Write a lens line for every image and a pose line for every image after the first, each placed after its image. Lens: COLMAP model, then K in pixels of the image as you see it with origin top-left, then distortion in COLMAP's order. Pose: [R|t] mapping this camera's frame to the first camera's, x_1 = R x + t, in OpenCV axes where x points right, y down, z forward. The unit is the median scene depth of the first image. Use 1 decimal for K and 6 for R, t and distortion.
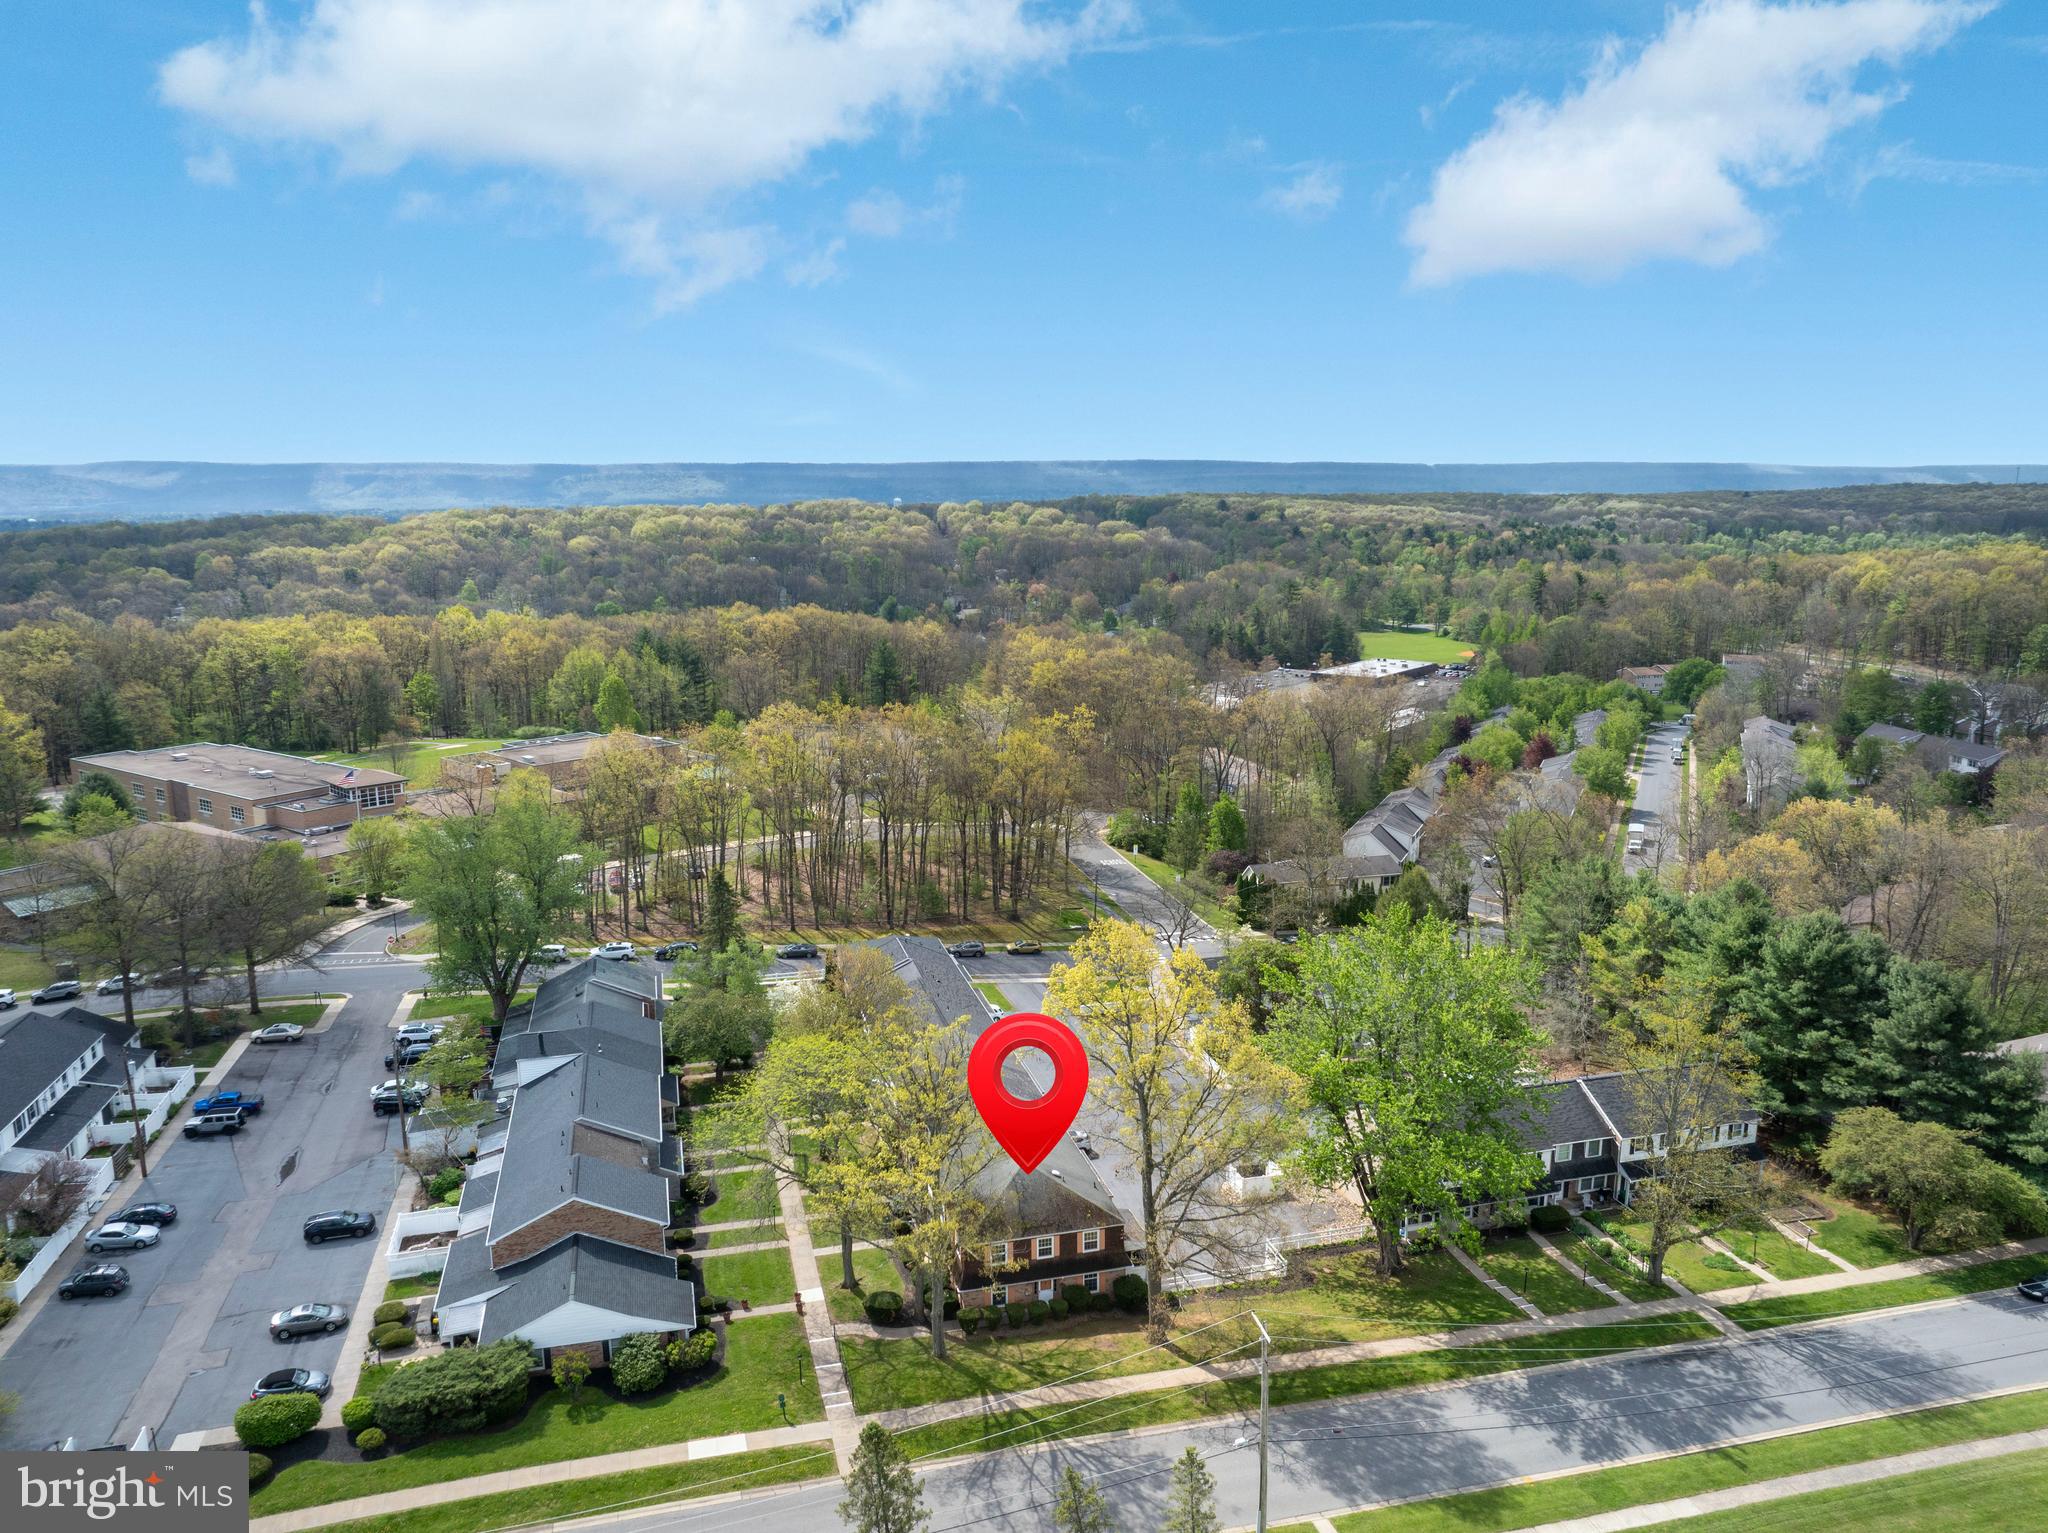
lens RADIAL K [[1446.7, 0, 1024.0], [0, 1446.7, 766.5], [0, 0, 1]] dist [-0.038897, -0.000460]
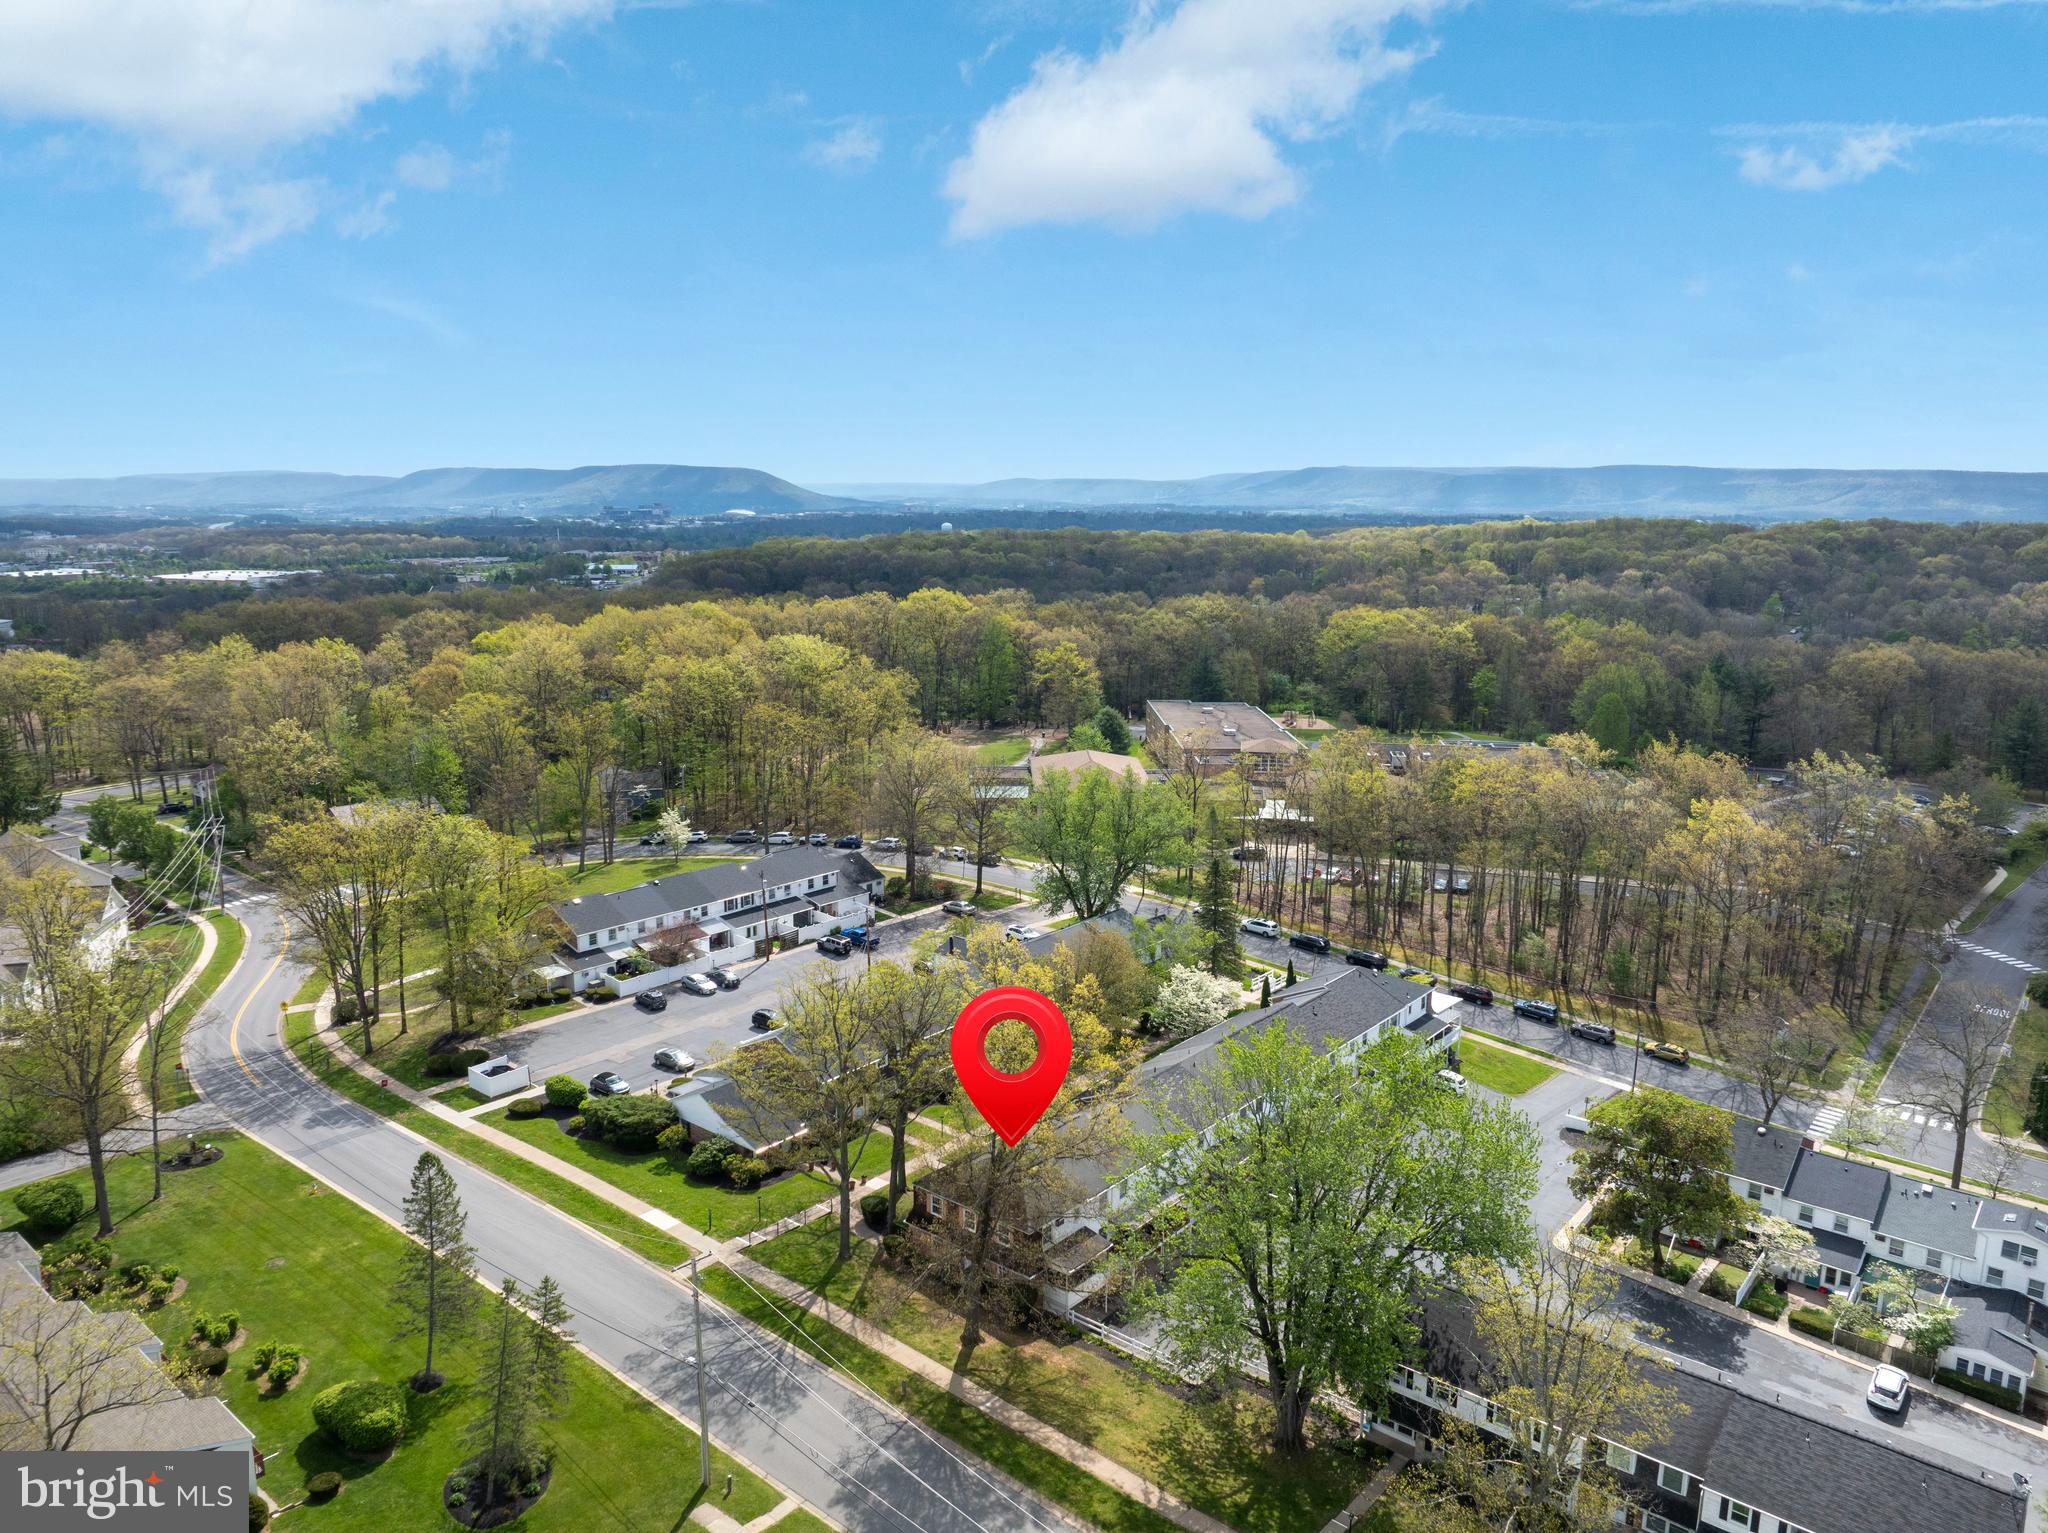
lens RADIAL K [[1446.7, 0, 1024.0], [0, 1446.7, 766.5], [0, 0, 1]] dist [-0.038897, -0.000460]
pose [[0.581678, 0.160882, -0.797350, 0.855210], [-0.166683, 0.983019, 0.076748, -0.079221], [0.796158, 0.088262, 0.598617, 0.391135]]
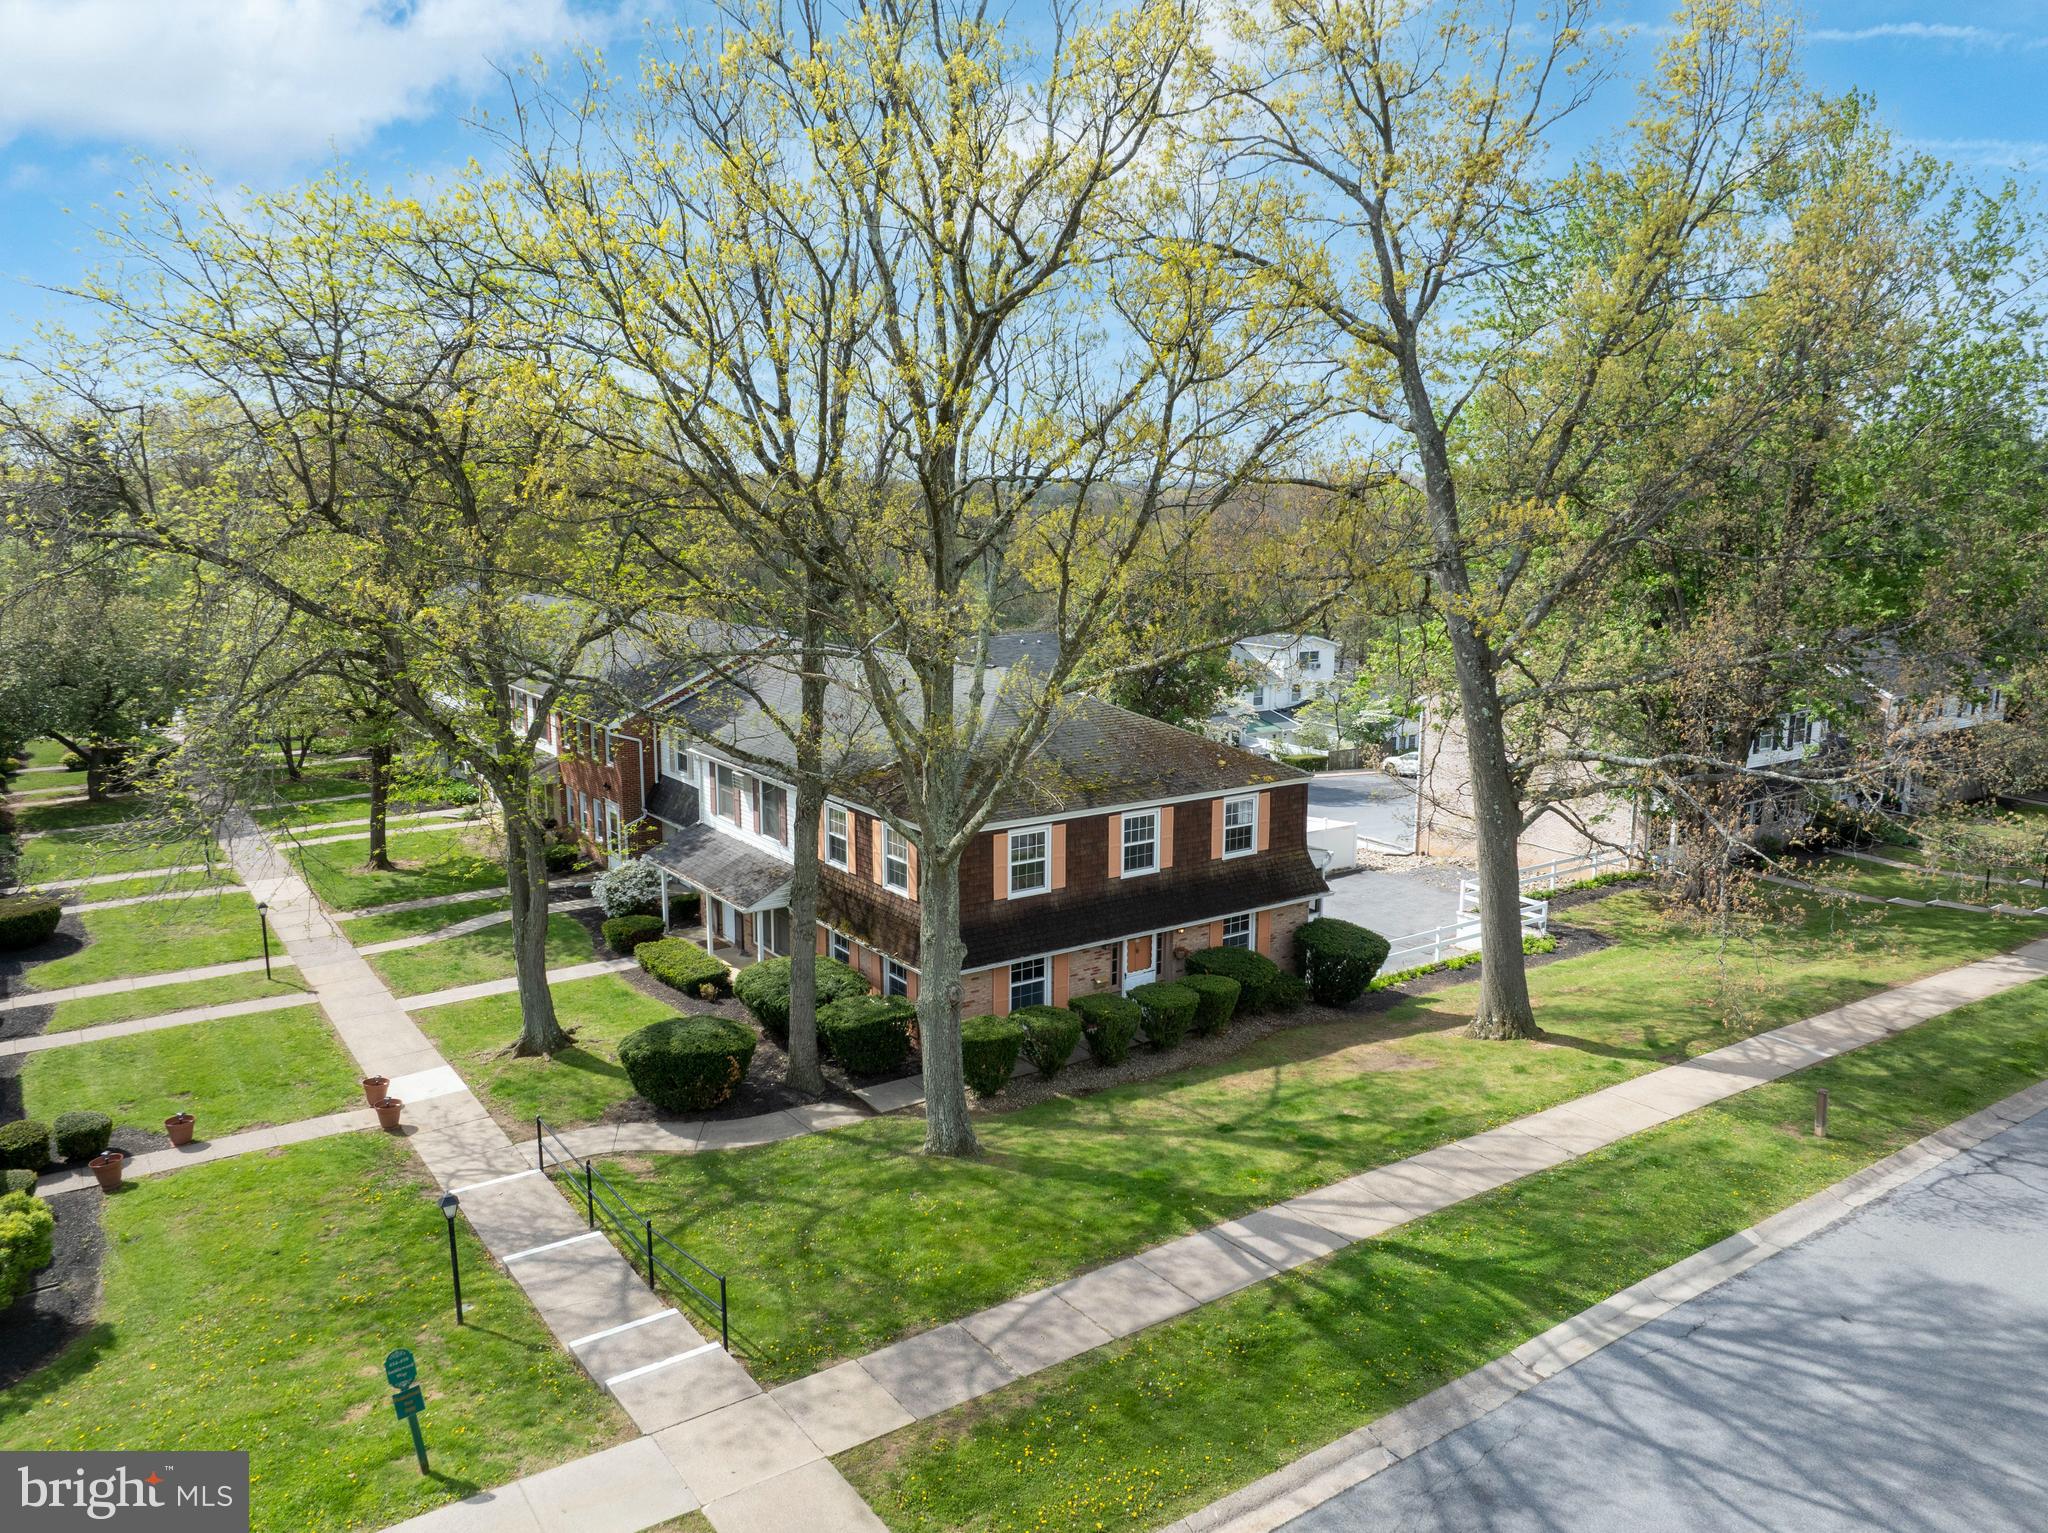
lens RADIAL K [[1426.8, 0, 1024.0], [0, 1426.8, 766.5], [0, 0, 1]] dist [-0.031517, -0.000212]
pose [[0.934321, -0.051170, 0.352742, -0.139318], [0.058260, 0.998256, -0.009504, 0.330324], [-0.351640, 0.029430, 0.935672, 0.712043]]
